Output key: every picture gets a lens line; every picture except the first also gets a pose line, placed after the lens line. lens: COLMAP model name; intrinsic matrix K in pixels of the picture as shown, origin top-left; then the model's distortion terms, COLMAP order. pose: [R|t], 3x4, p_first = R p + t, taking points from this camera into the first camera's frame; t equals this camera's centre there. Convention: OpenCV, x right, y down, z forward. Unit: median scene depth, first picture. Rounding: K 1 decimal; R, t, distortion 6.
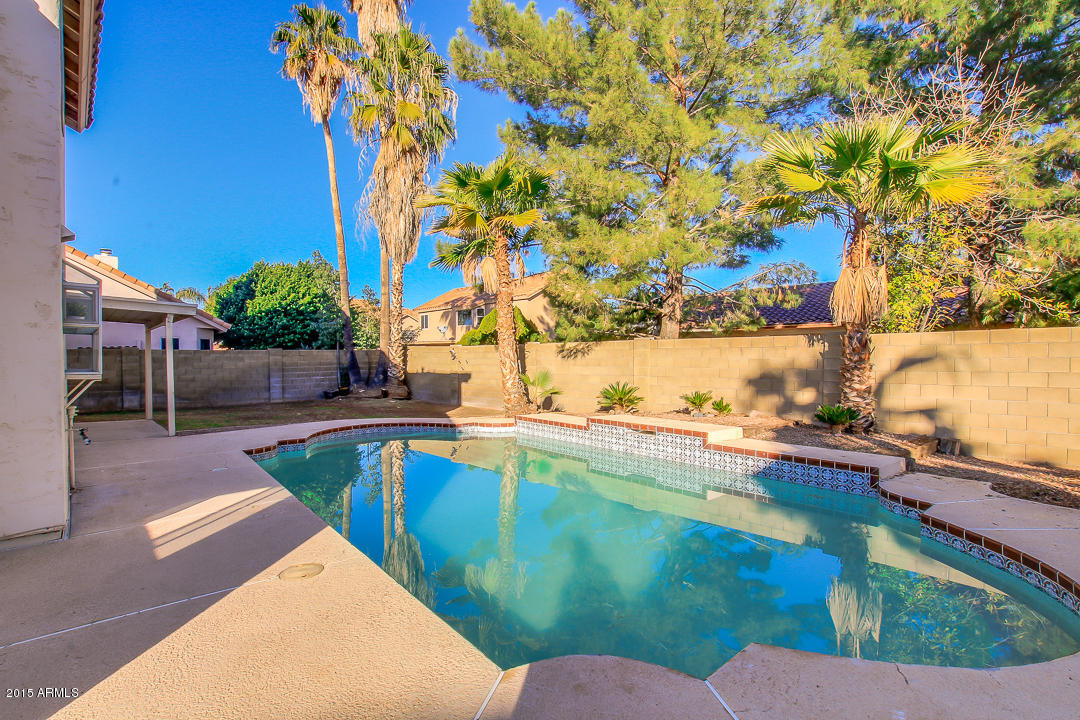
lens RADIAL K [[510.1, 0, 547.6], [0, 510.1, 364.3], [0, 0, 1]] dist [-0.032649, 0.000432]
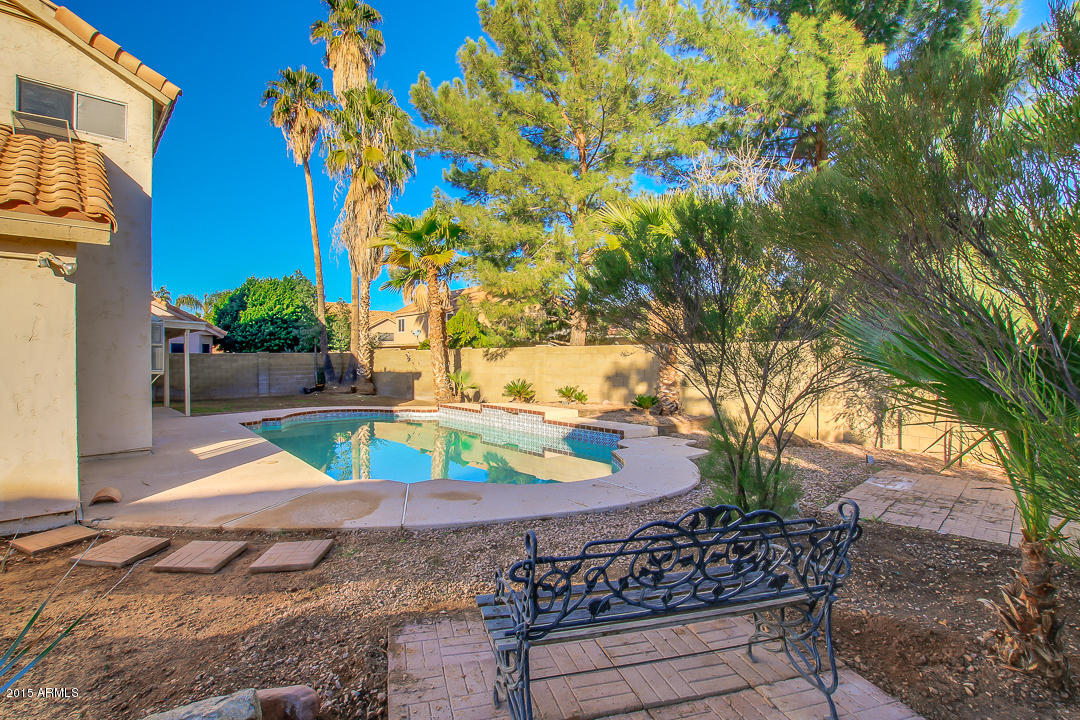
lens RADIAL K [[510.1, 0, 518.0], [0, 510.1, 356.5], [0, 0, 1]] dist [-0.032649, 0.000432]
pose [[0.999492, 0.000256, -0.031858, 0.111455], [-0.000751, 0.999879, -0.015529, -0.001742], [0.031850, 0.015545, 0.999372, -0.194441]]
